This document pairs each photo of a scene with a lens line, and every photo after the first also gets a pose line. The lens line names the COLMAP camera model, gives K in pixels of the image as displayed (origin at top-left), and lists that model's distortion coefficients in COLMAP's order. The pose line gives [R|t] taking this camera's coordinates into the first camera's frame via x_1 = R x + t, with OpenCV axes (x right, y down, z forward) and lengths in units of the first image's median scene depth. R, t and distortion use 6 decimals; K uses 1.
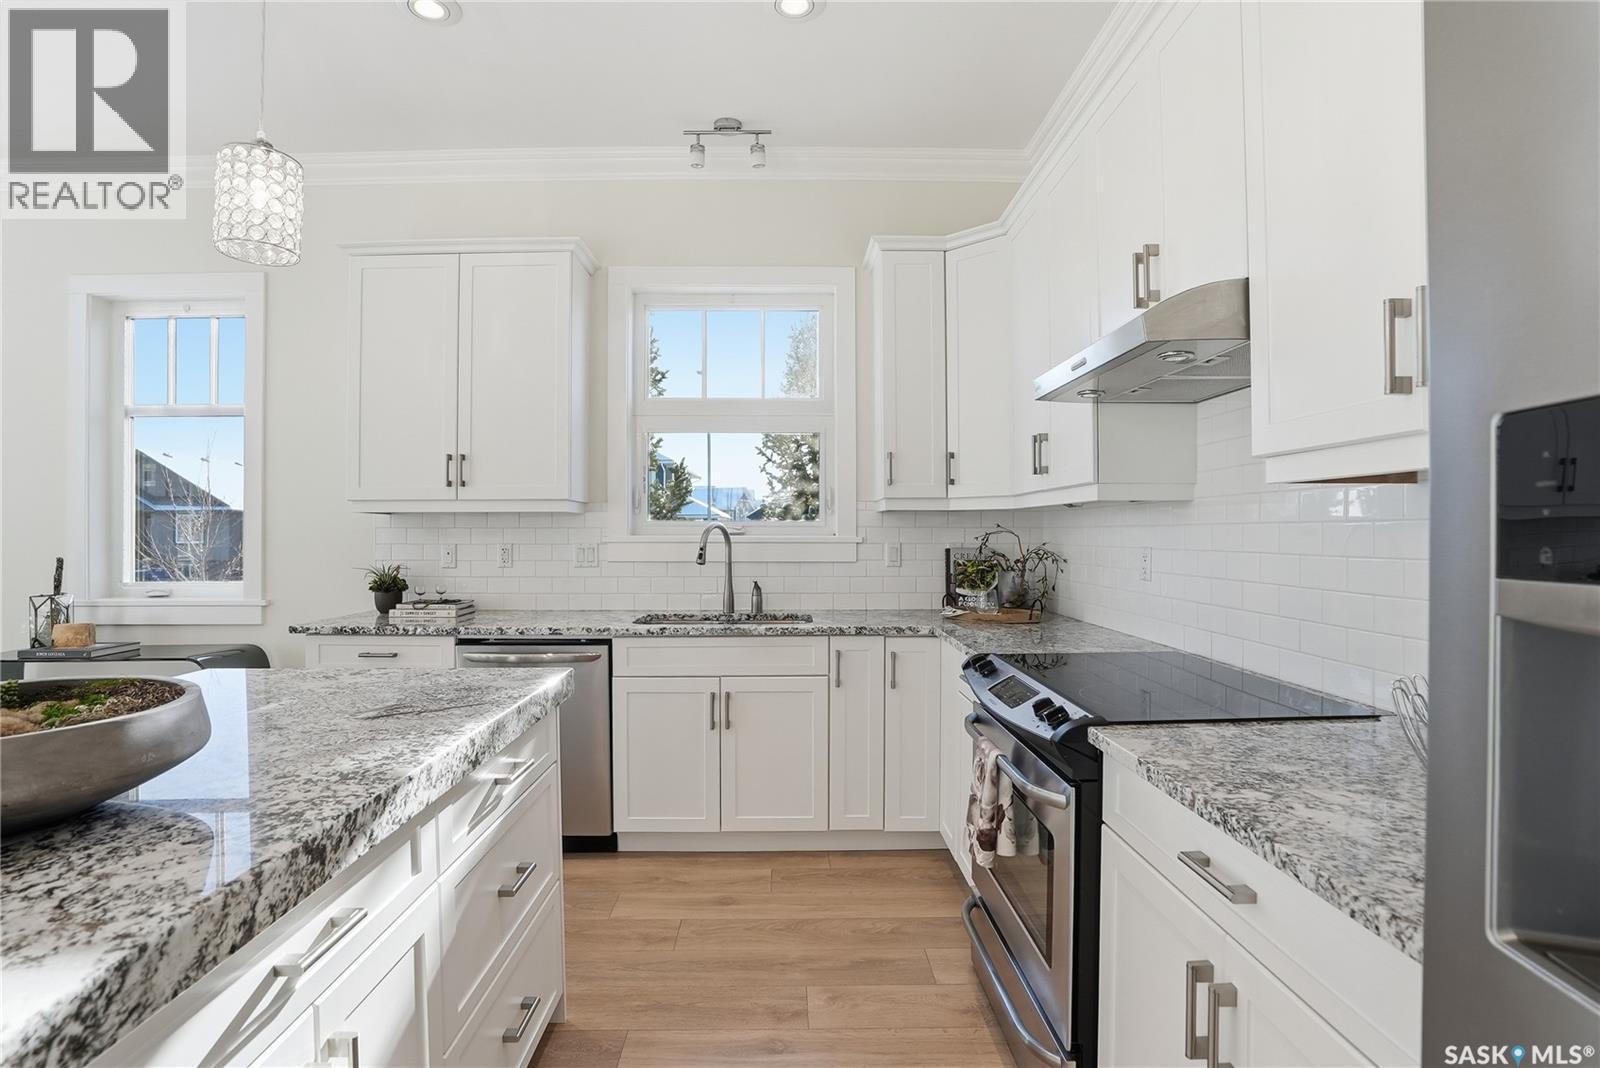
lens RADIAL K [[774.5, 0, 793.2], [0, 774.5, 529.4], [0, 0, 1]] dist [-0.062292, 0.019047]
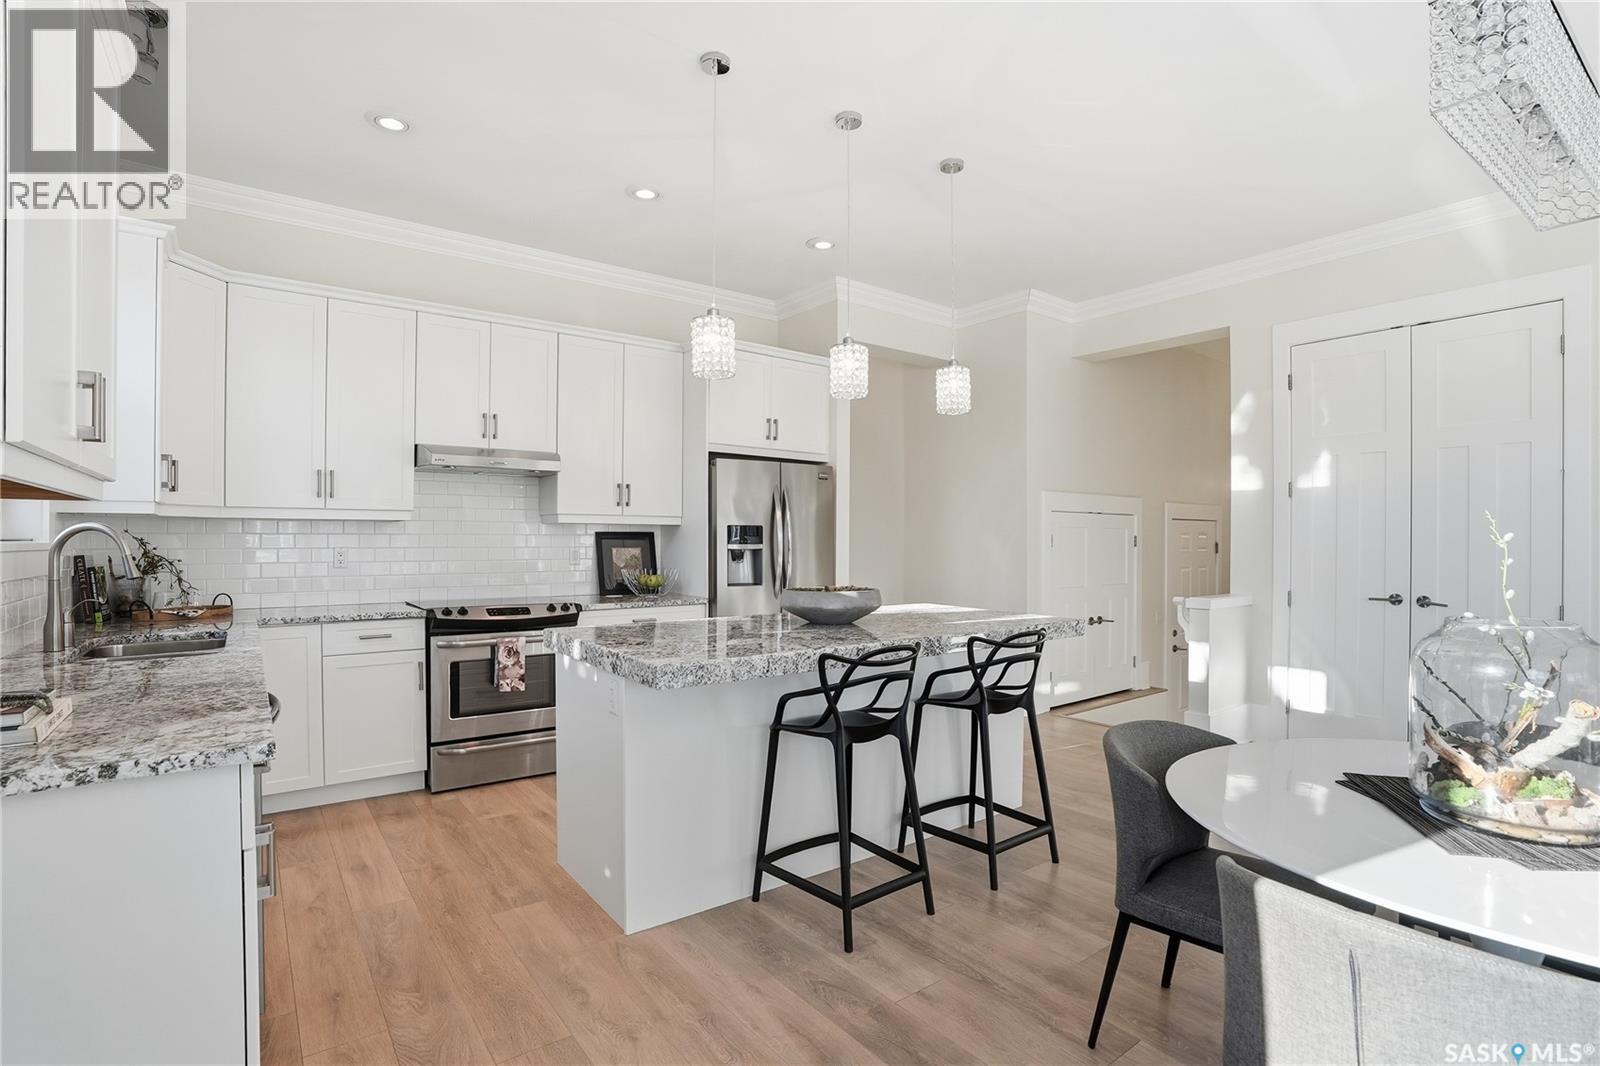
lens RADIAL K [[773.5, 0, 800.0], [0, 773.5, 533.0], [0, 0, 1]] dist [-0.074765, 0.031007]
pose [[-0.591547, 0.007623, 0.806235, -1.089878], [-0.003383, 0.999923, -0.011936, 0.006493], [-0.806263, -0.009788, -0.591476, 0.910599]]
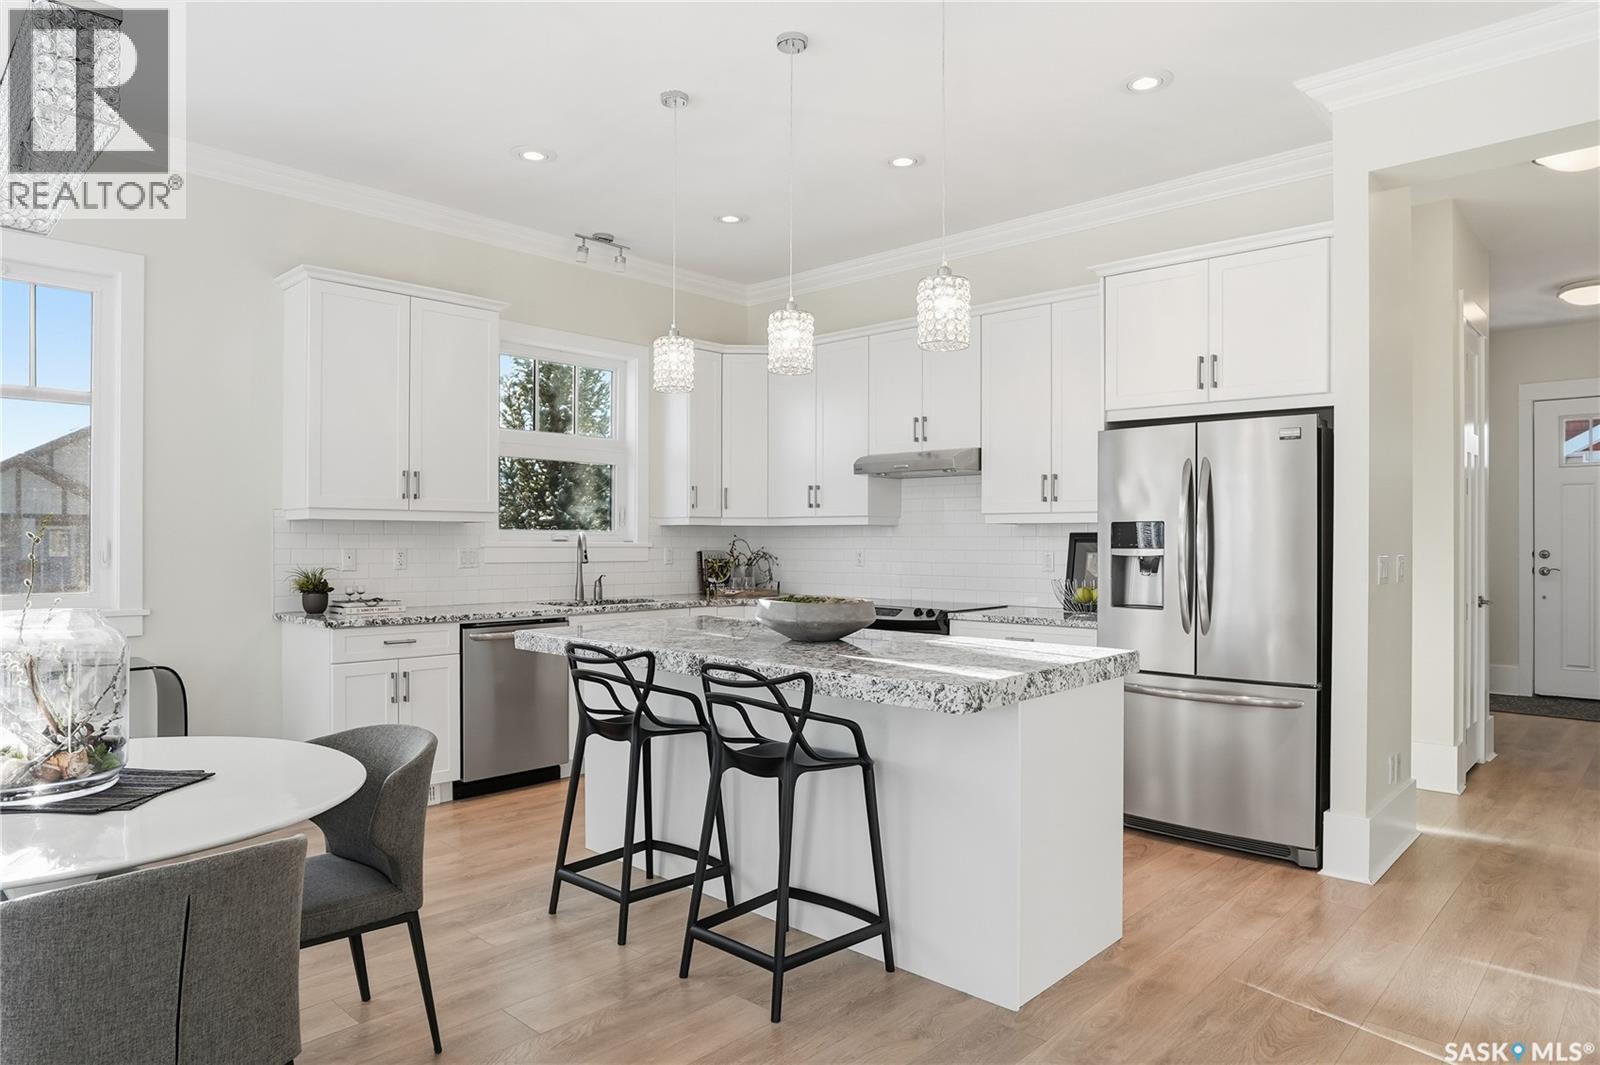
lens RADIAL K [[981.3, 0, 786.3], [0, 981.3, 538.4], [0, 0, 1]] dist [-0.037808, -0.000712]
pose [[0.700914, 0.006063, 0.713220, -1.091962], [-0.007211, 0.999973, -0.001414, 0.001934], [-0.713209, -0.004152, 0.700939, -0.444193]]
